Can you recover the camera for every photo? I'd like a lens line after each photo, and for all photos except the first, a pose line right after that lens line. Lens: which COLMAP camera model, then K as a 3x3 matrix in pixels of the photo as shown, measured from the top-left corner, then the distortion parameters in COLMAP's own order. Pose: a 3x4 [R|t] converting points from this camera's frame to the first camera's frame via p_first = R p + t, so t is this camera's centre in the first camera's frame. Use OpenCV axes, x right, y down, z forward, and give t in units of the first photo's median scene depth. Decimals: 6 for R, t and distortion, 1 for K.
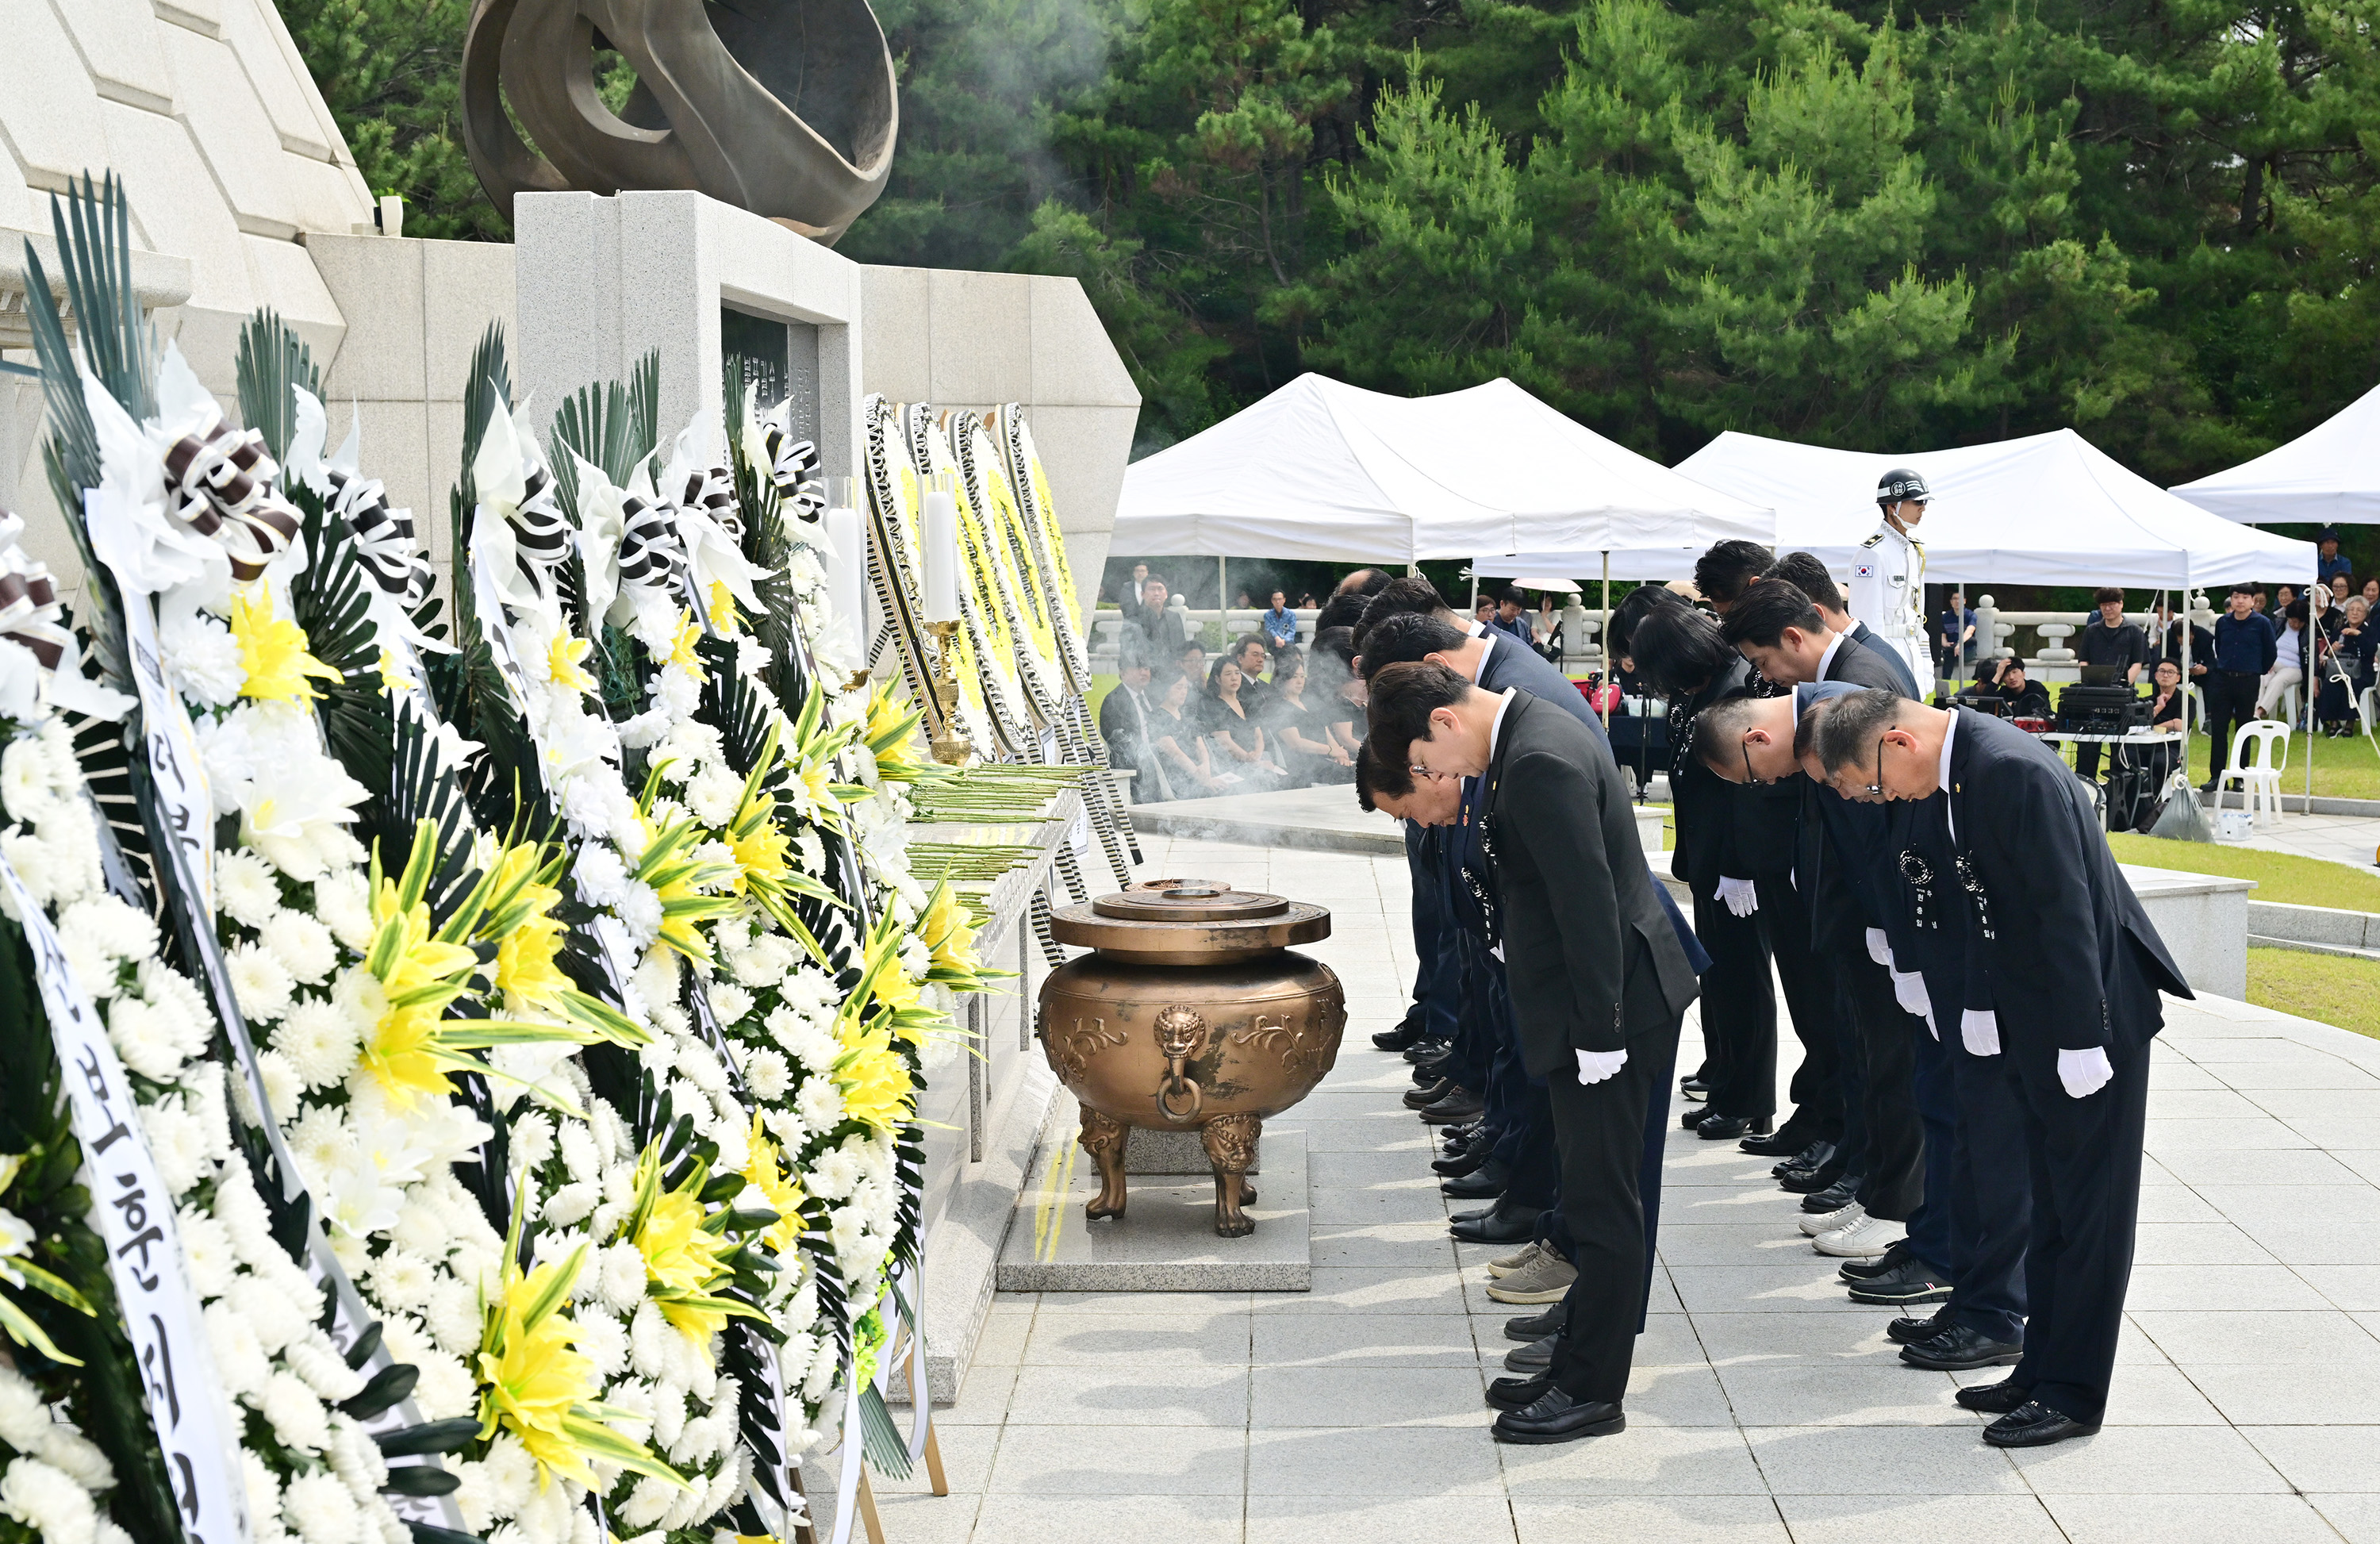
lens RADIAL K [[3680.0, 0, 1131.2], [0, 3680.0, 772.7], [0, 0, 1]] dist [0.024147, -0.035741]
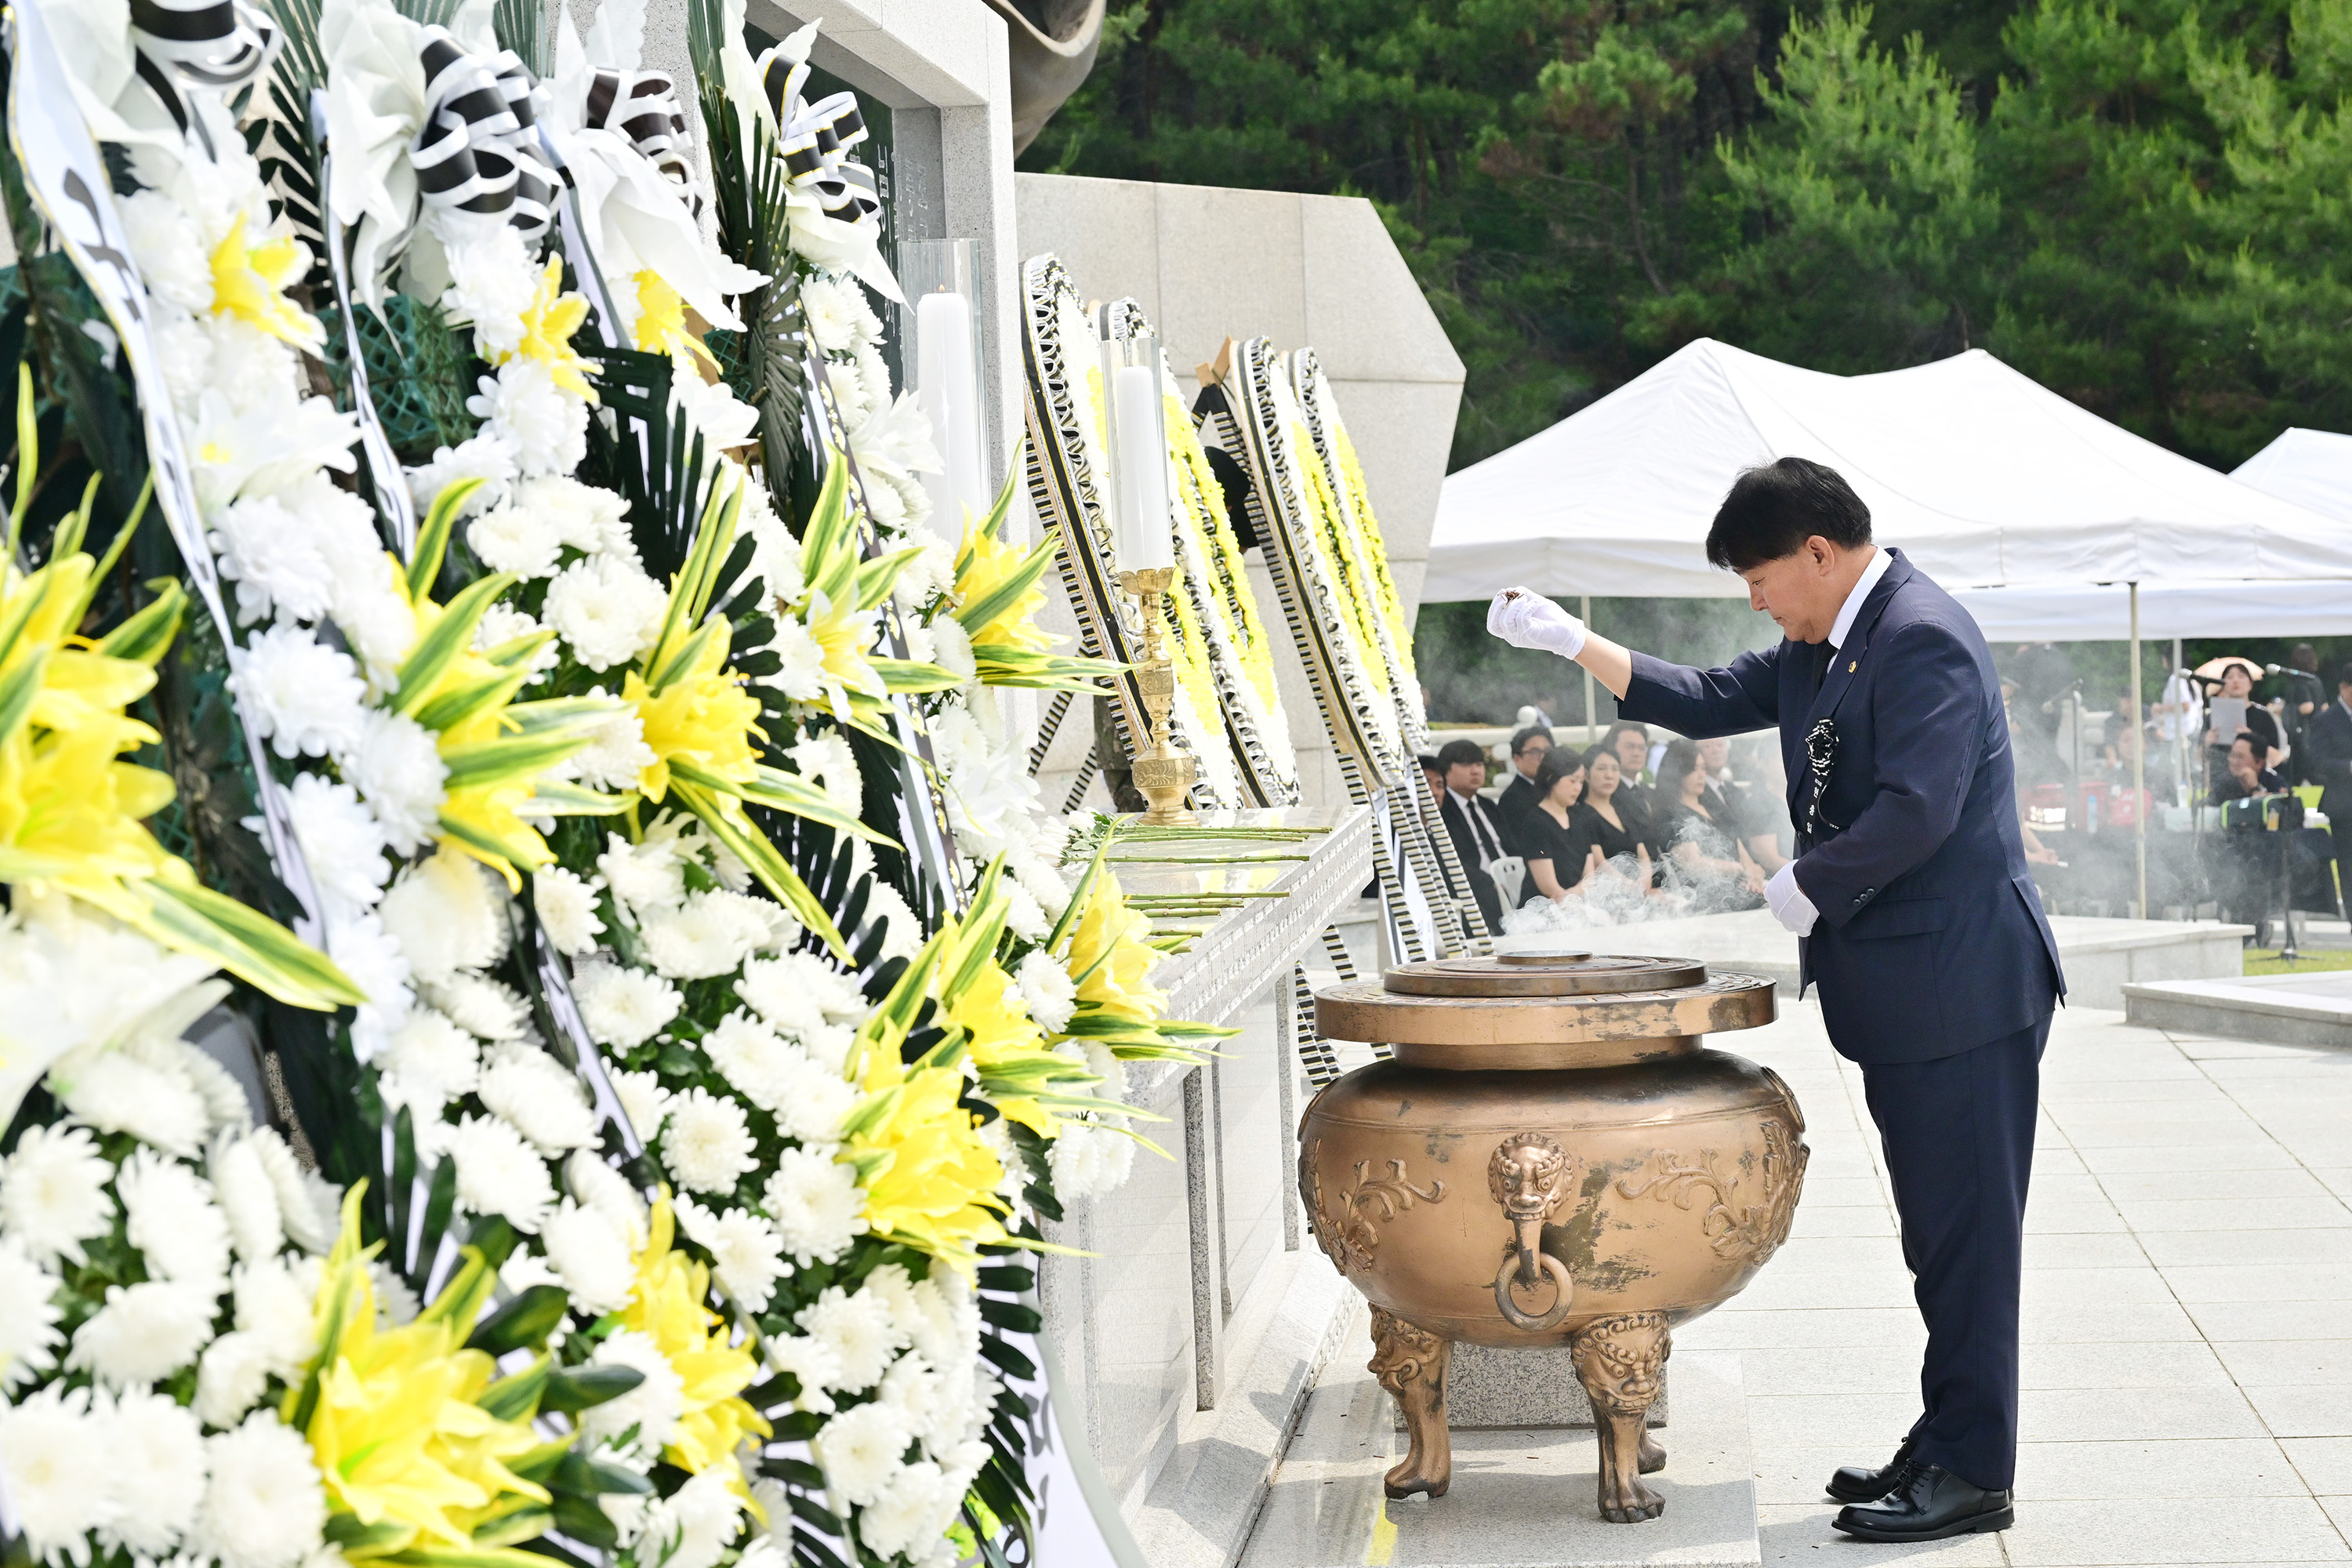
lens RADIAL K [[4492.0, 0, 1259.7], [0, 4492.0, 851.2], [0, 0, 1]] dist [0.016176, -0.001984]
pose [[0.998553, -0.022820, -0.048687, 0.005768], [0.020635, 0.998778, -0.044917, 0.049049], [0.049653, 0.043847, 0.997804, 0.264486]]
